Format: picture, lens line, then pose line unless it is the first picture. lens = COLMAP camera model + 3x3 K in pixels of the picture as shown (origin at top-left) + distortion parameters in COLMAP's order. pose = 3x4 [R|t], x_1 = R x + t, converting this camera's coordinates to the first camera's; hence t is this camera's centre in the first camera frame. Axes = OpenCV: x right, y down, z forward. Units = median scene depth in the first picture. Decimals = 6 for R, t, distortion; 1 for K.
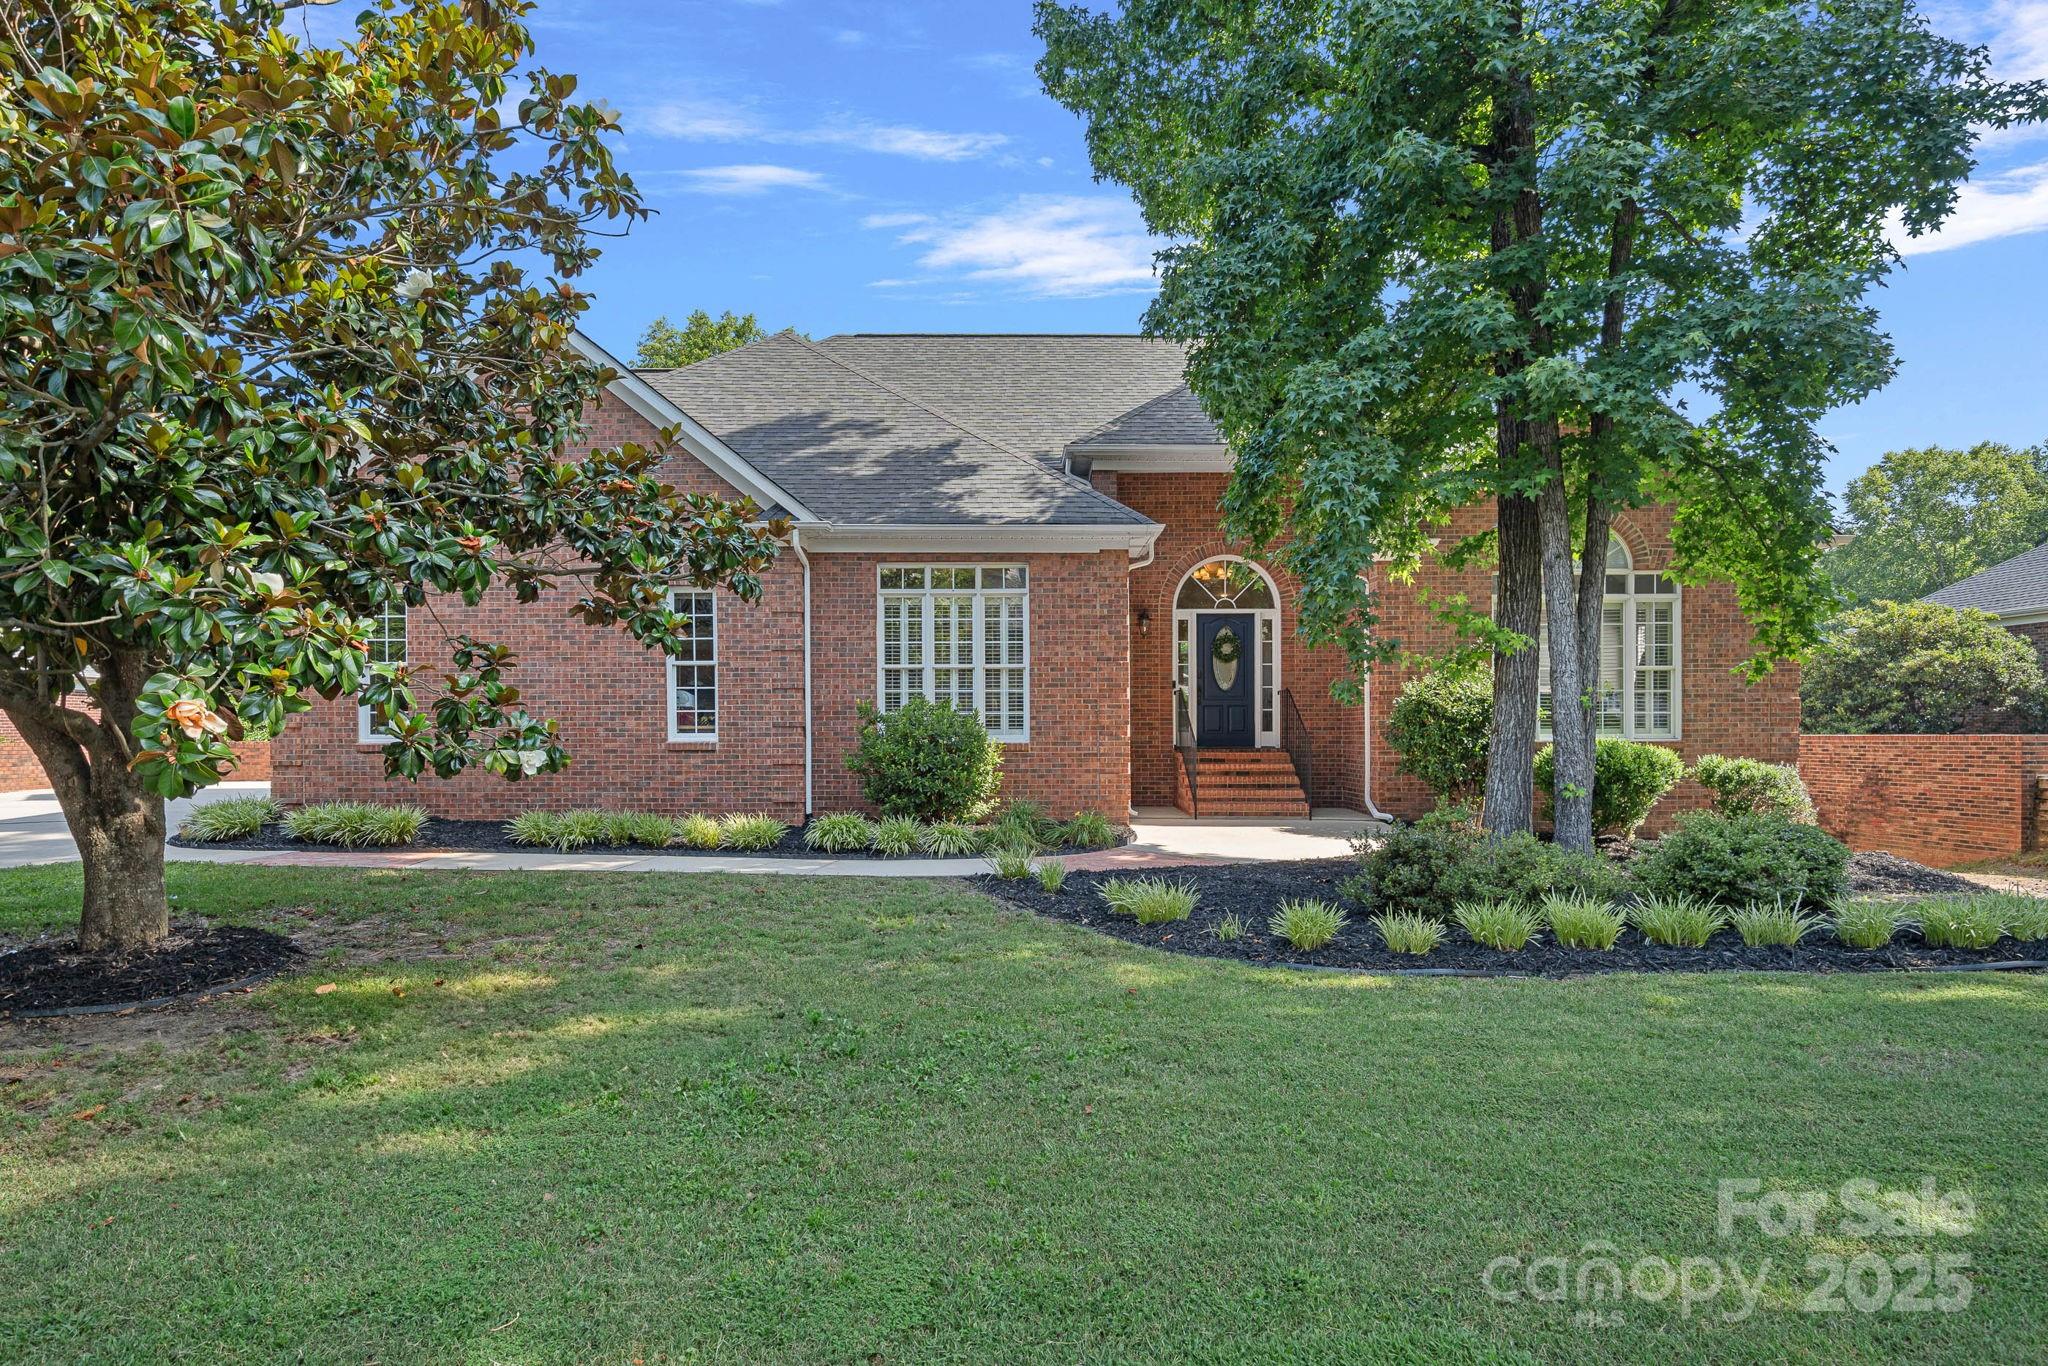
lens RADIAL K [[929.7, 0, 1029.0], [0, 929.7, 699.4], [0, 0, 1]] dist [0.002502, -0.000006]
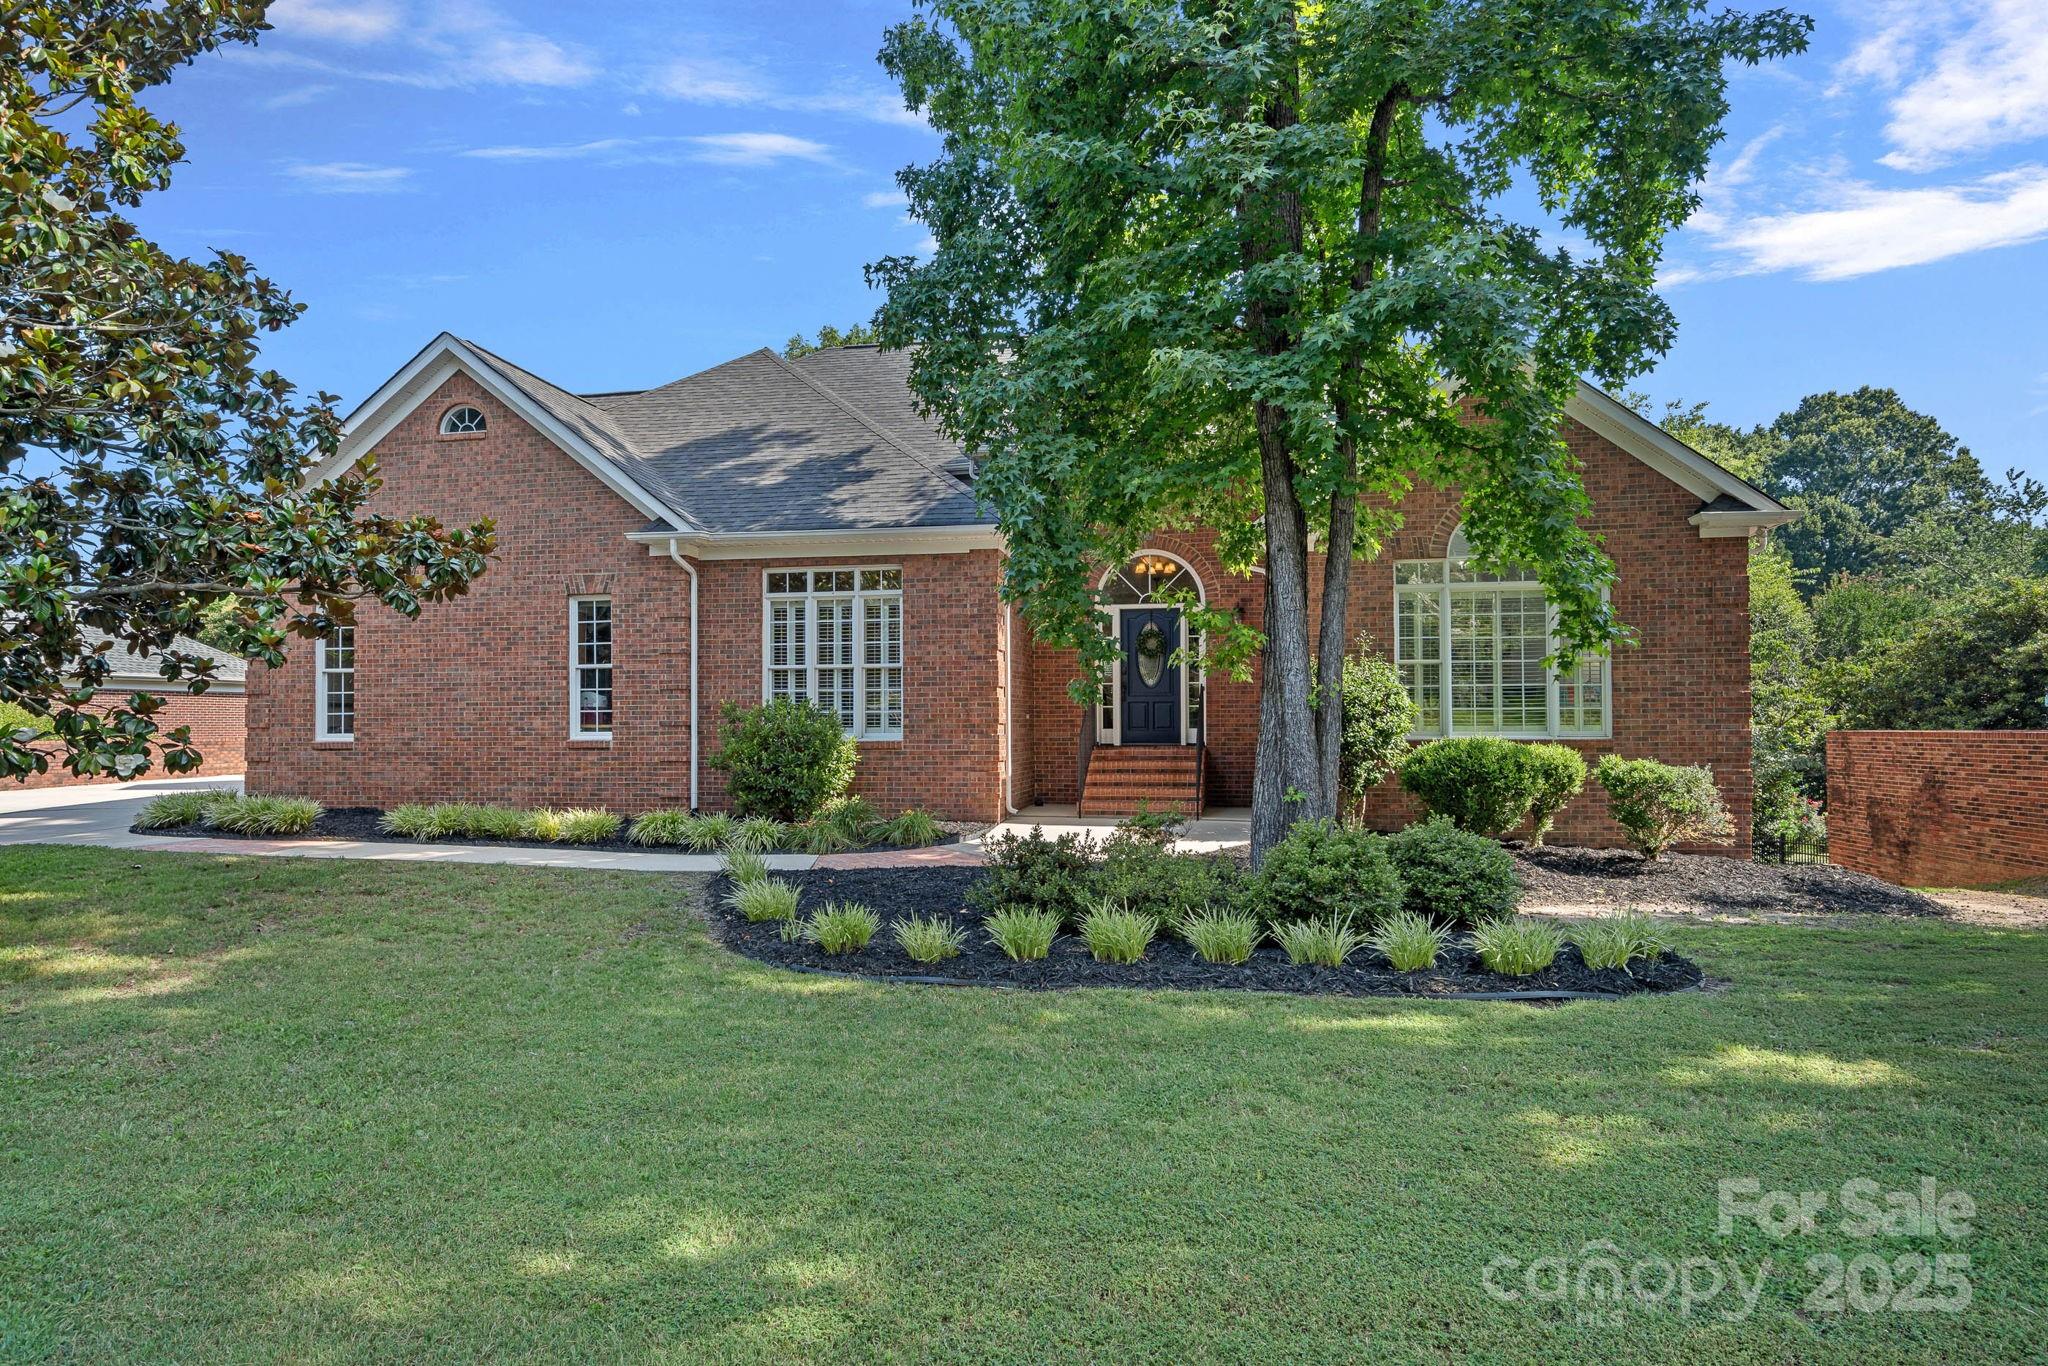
lens RADIAL K [[929.7, 0, 1031.5], [0, 929.7, 670.0], [0, 0, 1]] dist [0.002502, -0.000006]
pose [[0.989905, -0.010094, -0.141370, 0.281968], [0.006590, 0.999660, -0.025234, -0.004256], [0.141576, 0.024048, 0.989635, 0.012469]]
